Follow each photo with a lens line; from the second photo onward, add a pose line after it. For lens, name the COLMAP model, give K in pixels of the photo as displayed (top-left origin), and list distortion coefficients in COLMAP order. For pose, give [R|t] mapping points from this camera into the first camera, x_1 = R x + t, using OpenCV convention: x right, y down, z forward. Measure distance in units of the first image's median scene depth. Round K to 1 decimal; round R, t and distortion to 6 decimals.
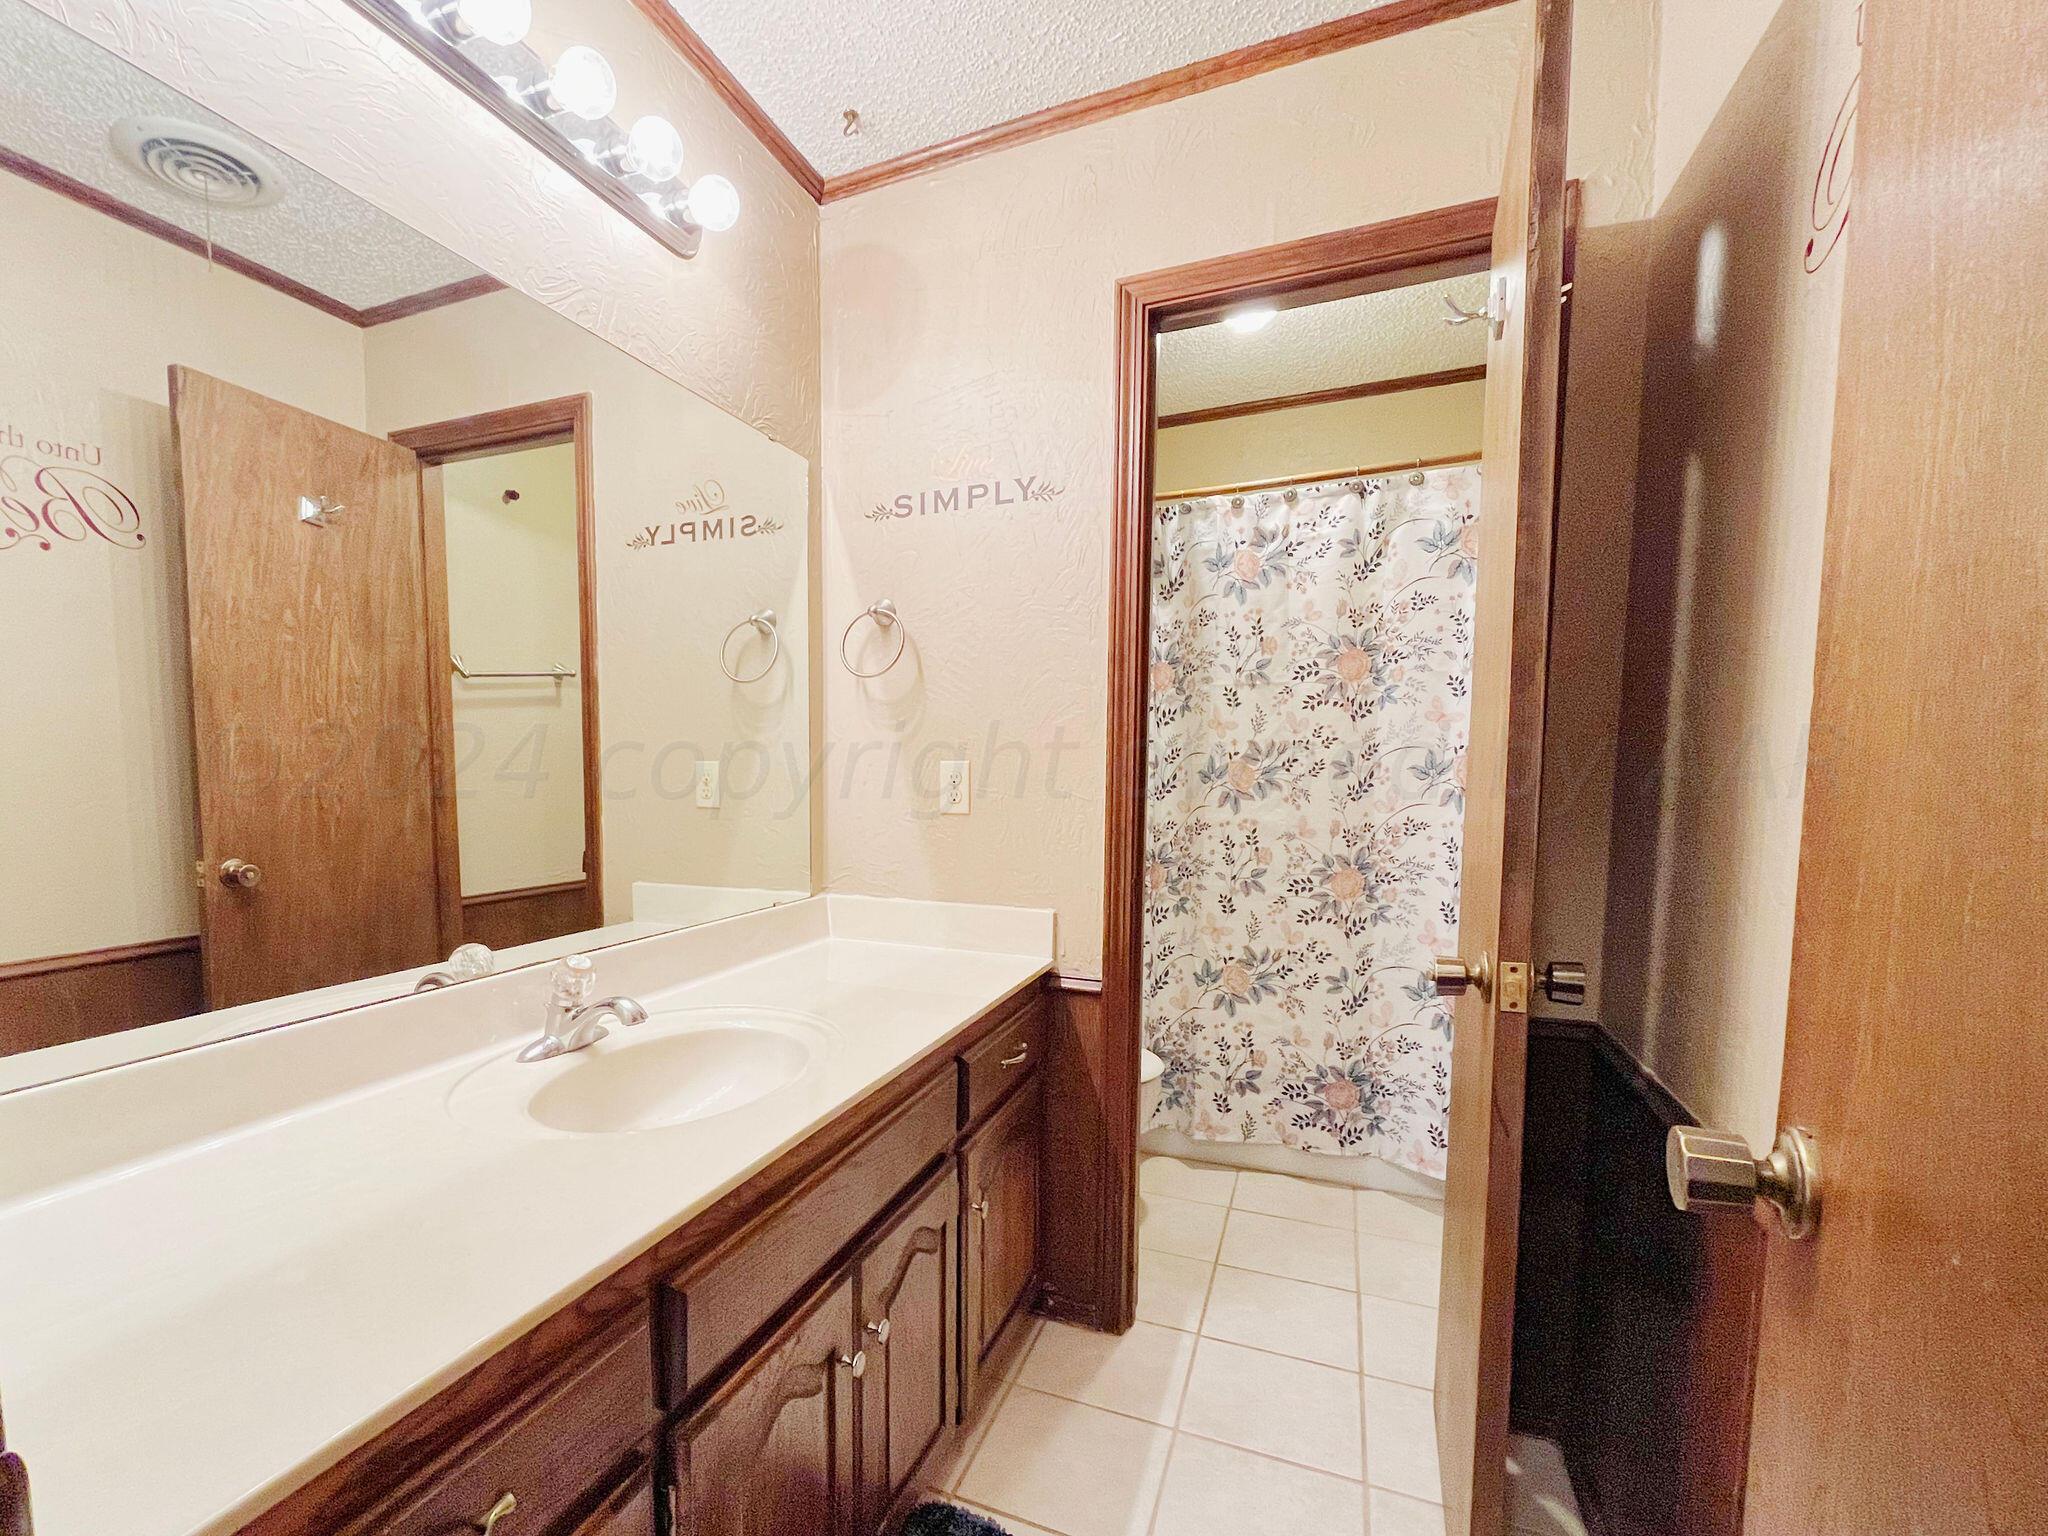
lens RADIAL K [[830.2, 0, 967.7], [0, 830.2, 830.3], [0, 0, 1]] dist [-0.000015, -0.000213]
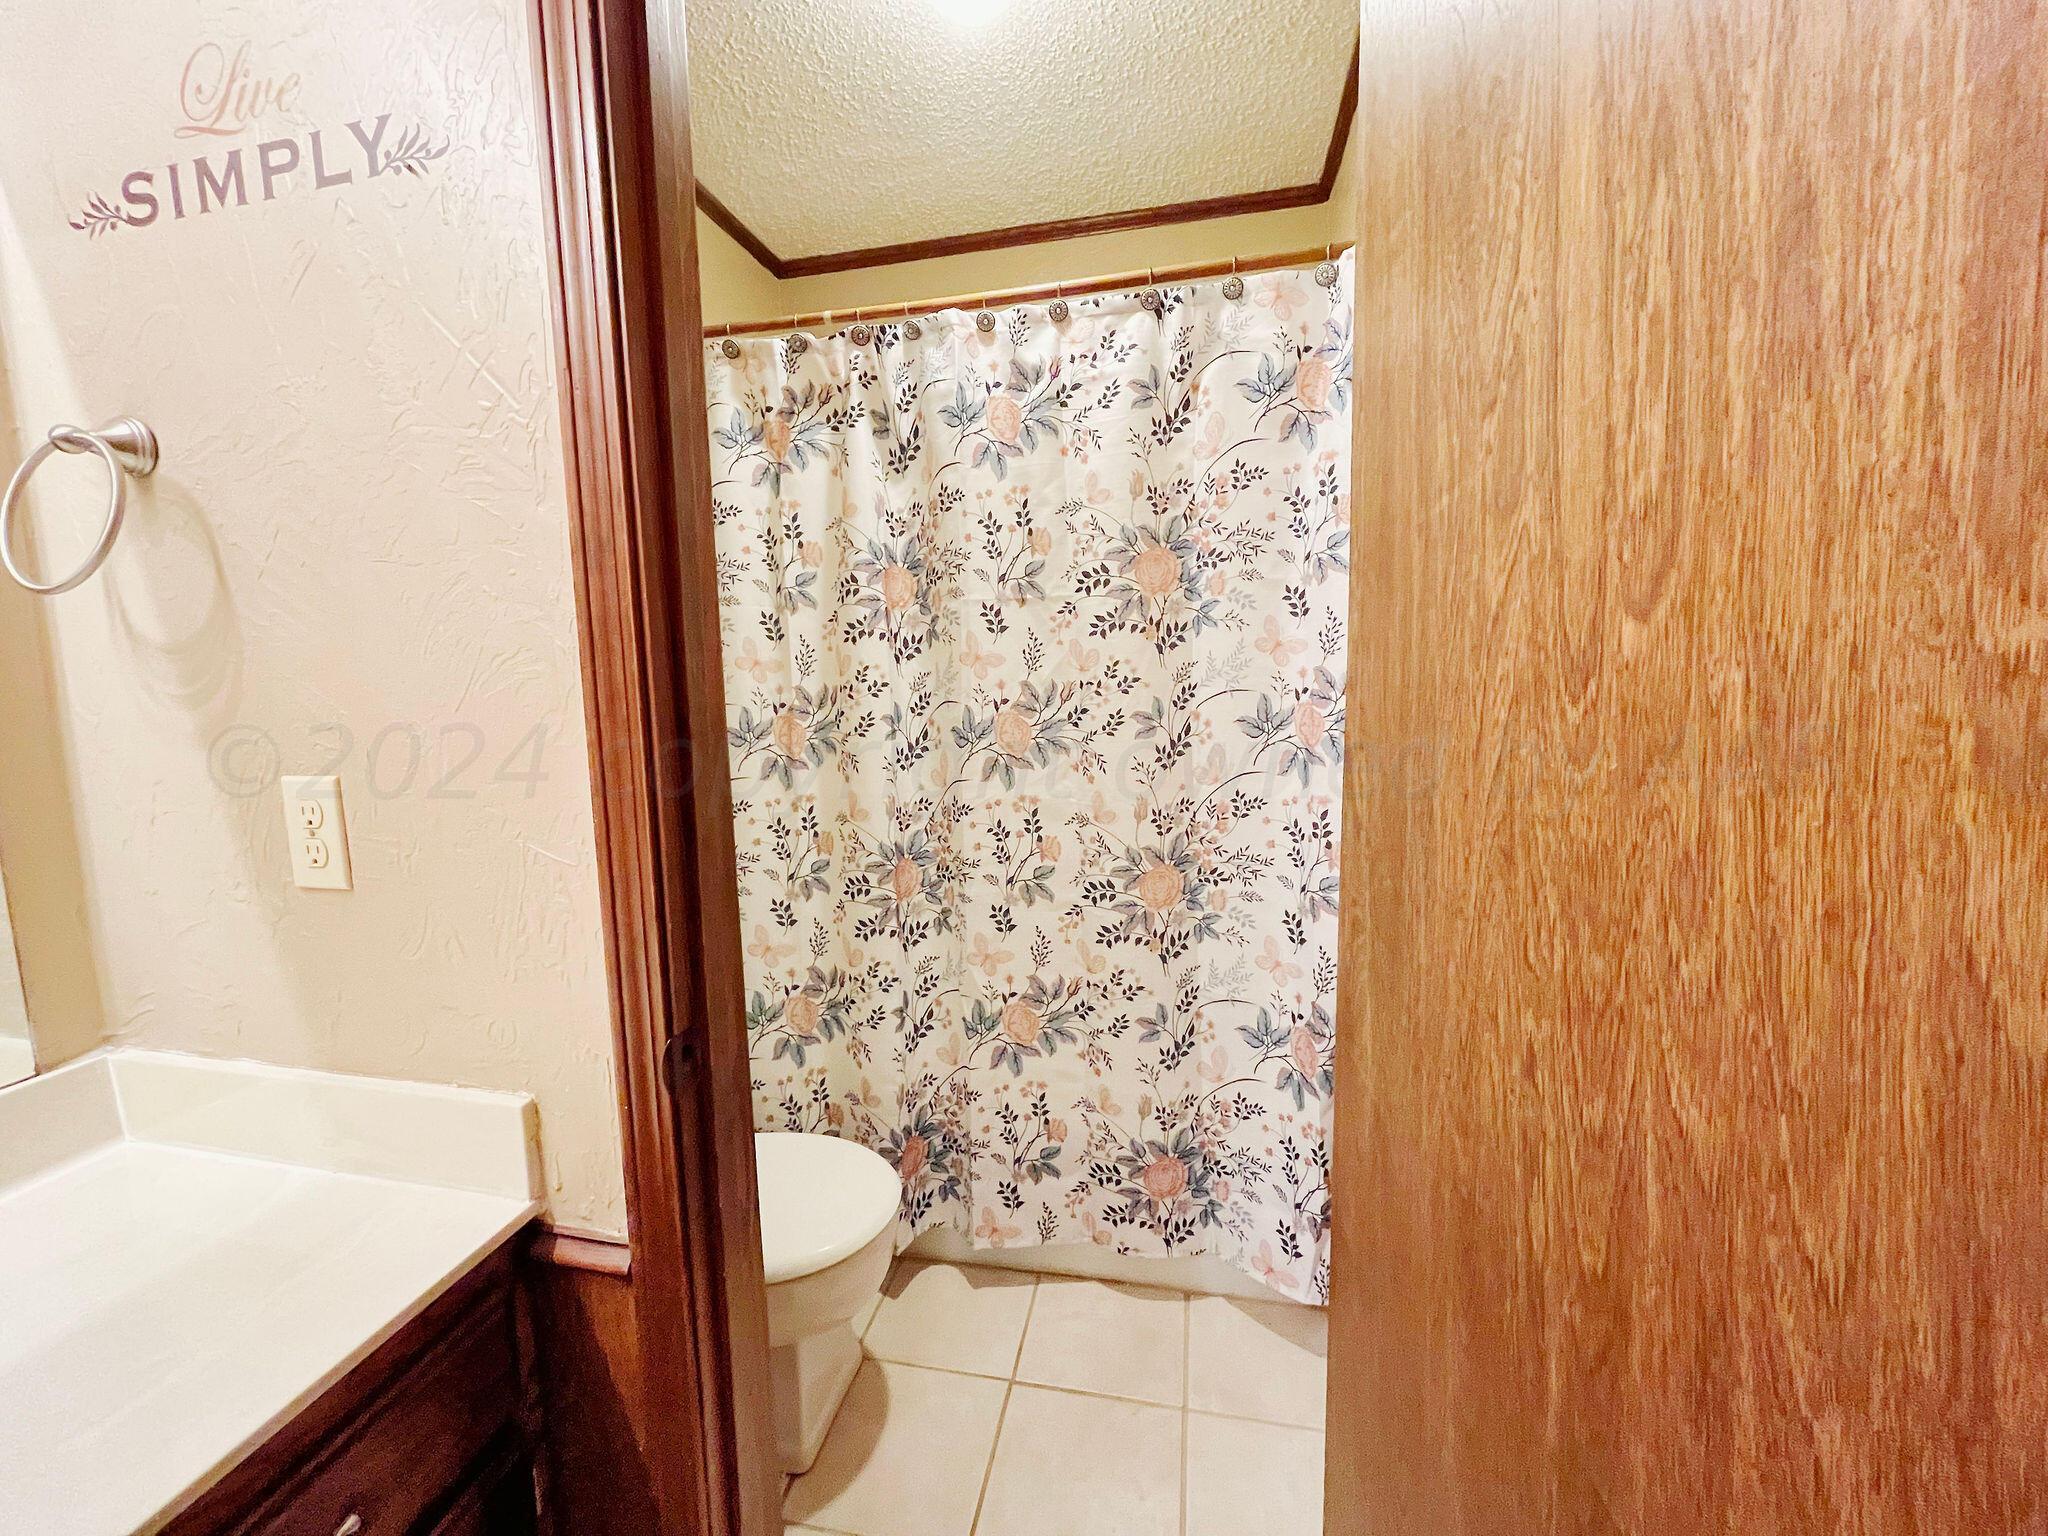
lens RADIAL K [[824.2, 0, 1019.9], [0, 824.2, 767.6], [0, 0, 1]] dist [-0.001005, -0.000478]
pose [[0.976557, -0.047747, 0.209895, 0.197849], [0.040834, 0.998475, 0.037150, -0.064963], [-0.211349, -0.027708, 0.977018, 0.346284]]
